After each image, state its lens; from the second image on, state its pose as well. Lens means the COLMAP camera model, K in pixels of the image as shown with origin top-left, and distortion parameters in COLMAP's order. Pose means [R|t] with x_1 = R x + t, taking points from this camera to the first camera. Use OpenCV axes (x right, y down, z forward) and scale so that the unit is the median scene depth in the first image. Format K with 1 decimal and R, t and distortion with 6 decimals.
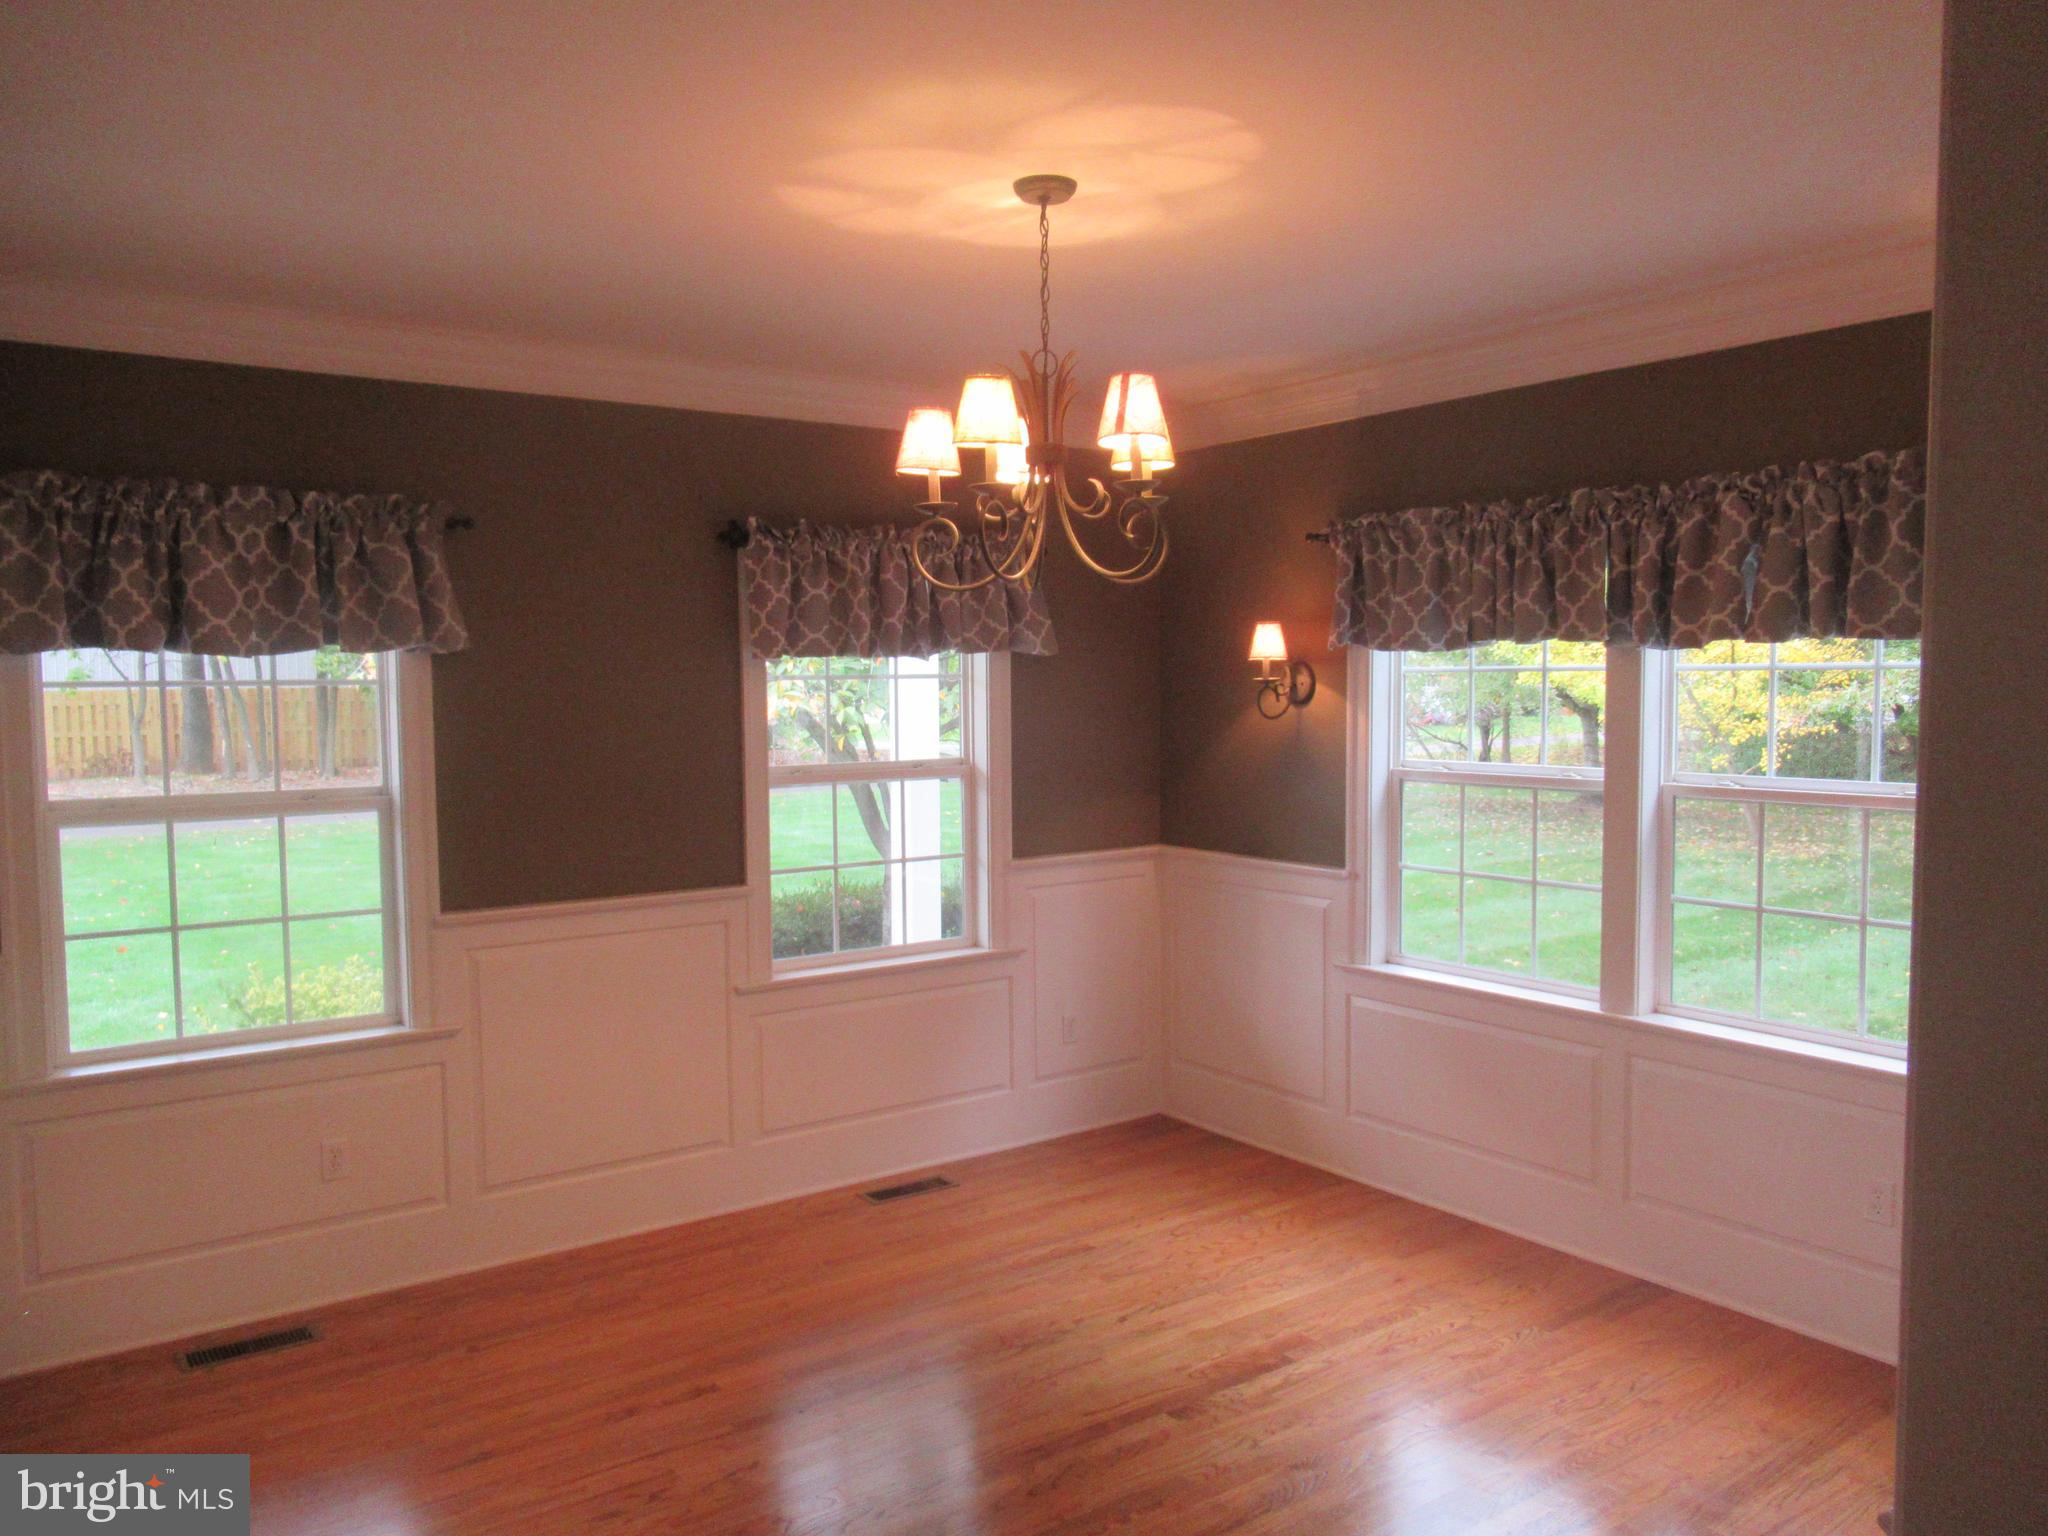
lens RADIAL K [[1519.7, 0, 1023.7], [0, 1519.7, 766.2], [0, 0, 1]] dist [-0.014860, 0.017561]
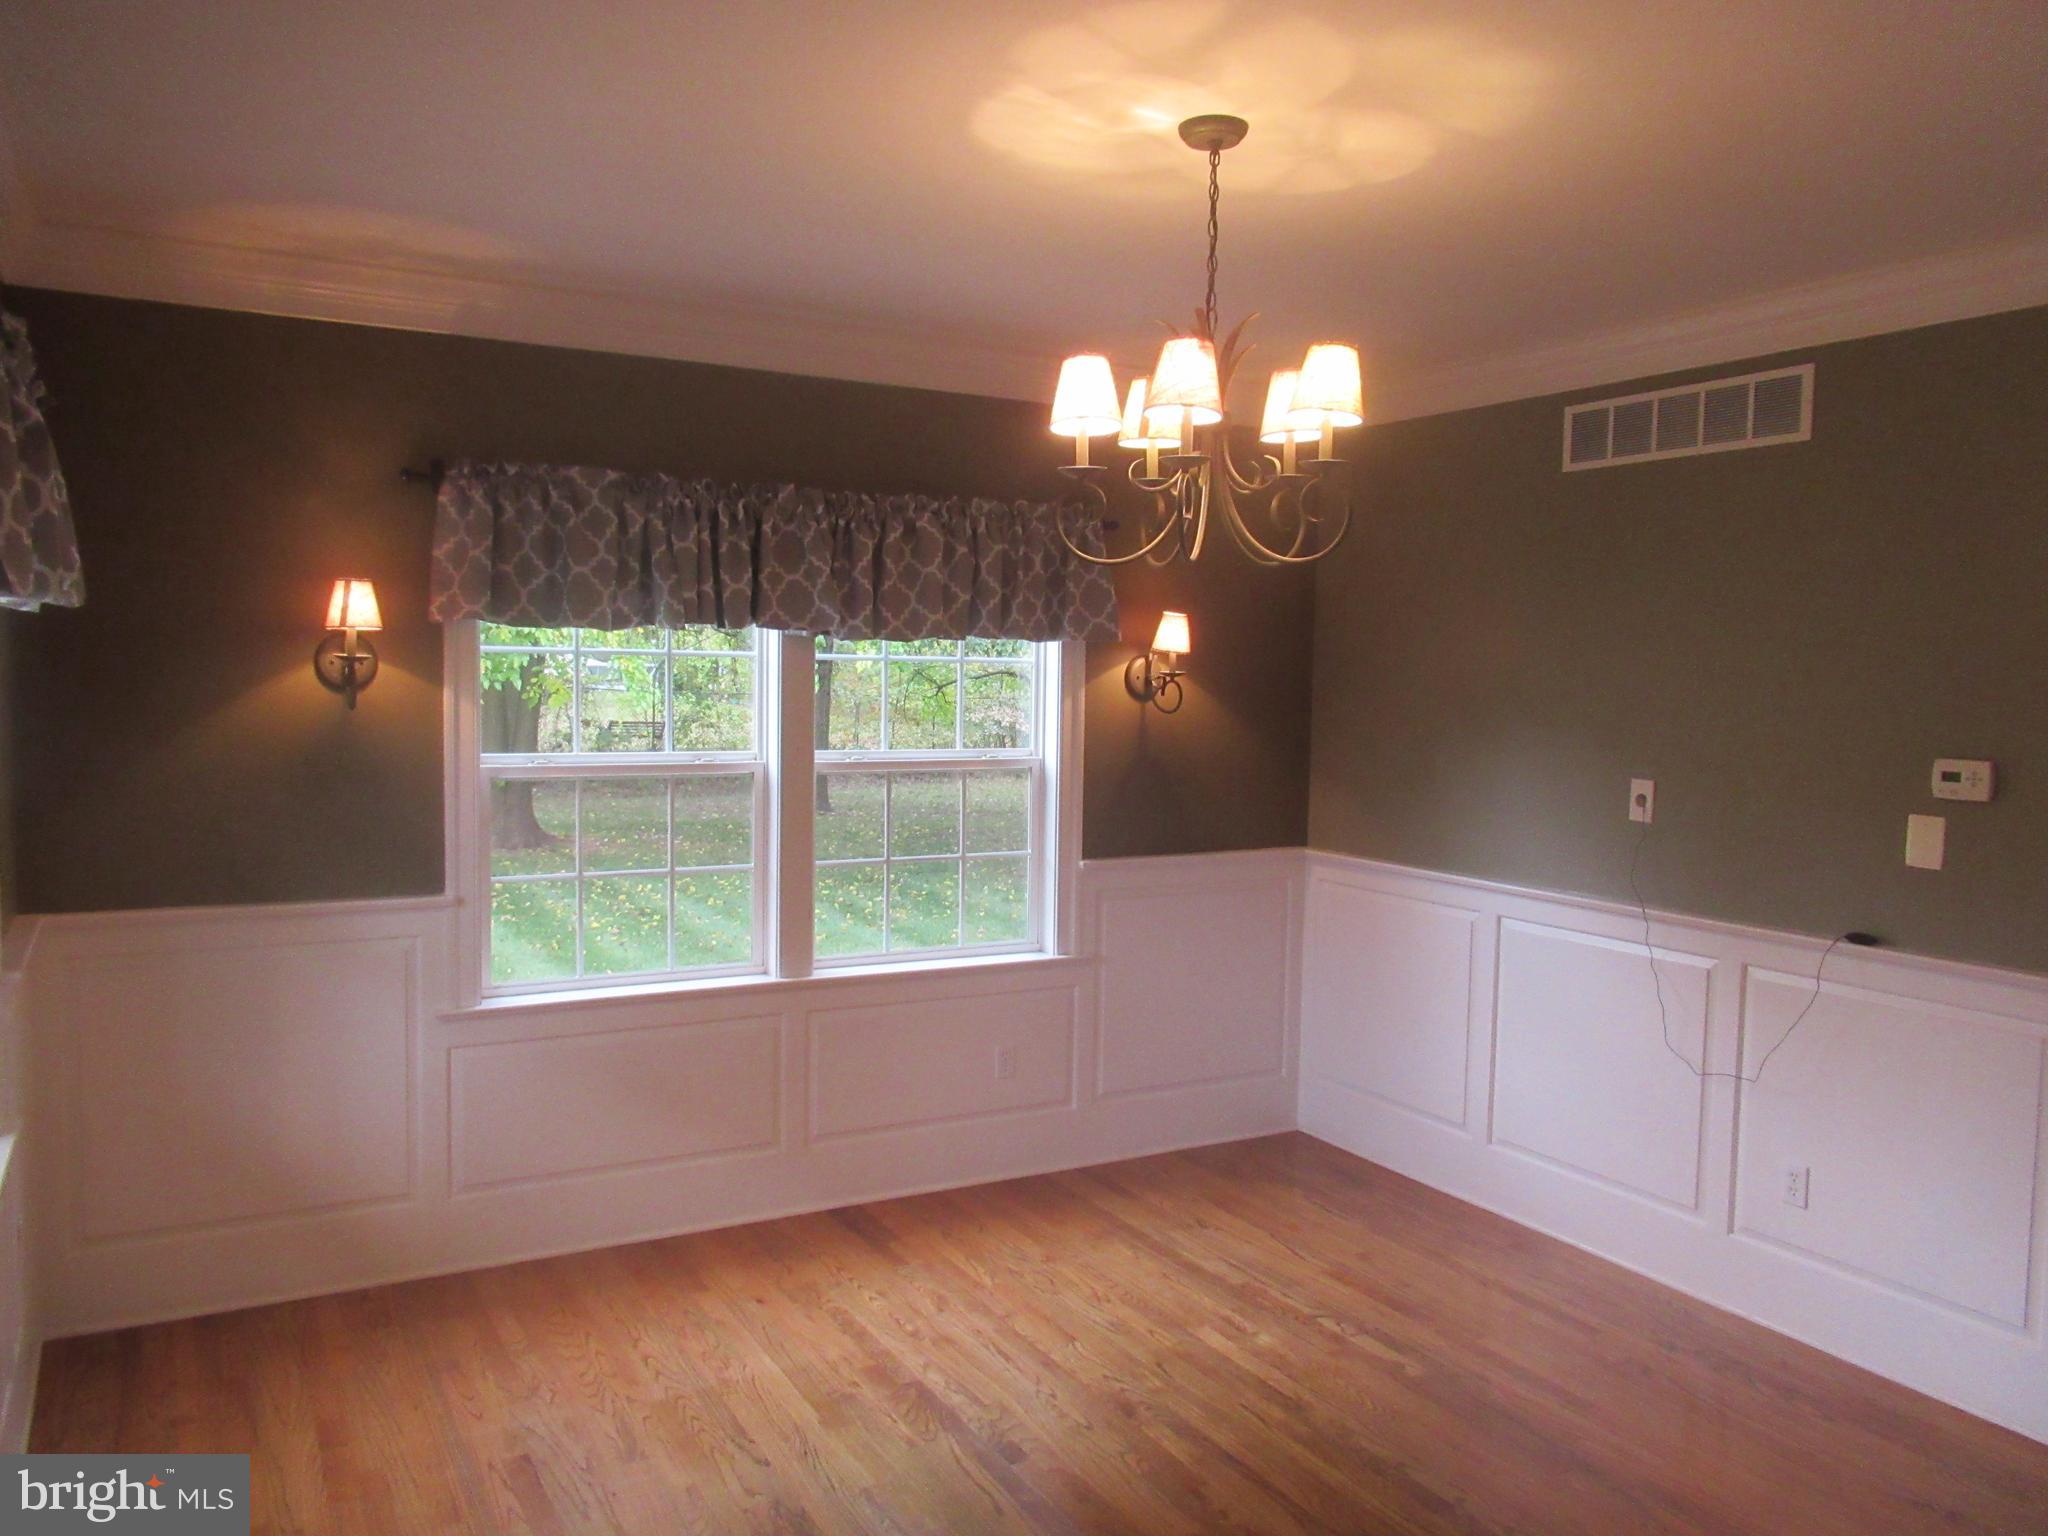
lens RADIAL K [[1519.7, 0, 1022.3], [0, 1519.7, 776.4], [0, 0, 1]] dist [-0.014860, 0.017561]
pose [[0.105886, -0.060779, 0.992519, -0.660703], [0.035790, 0.997716, 0.057279, -0.036083], [-0.993734, 0.029458, 0.107819, 0.732097]]
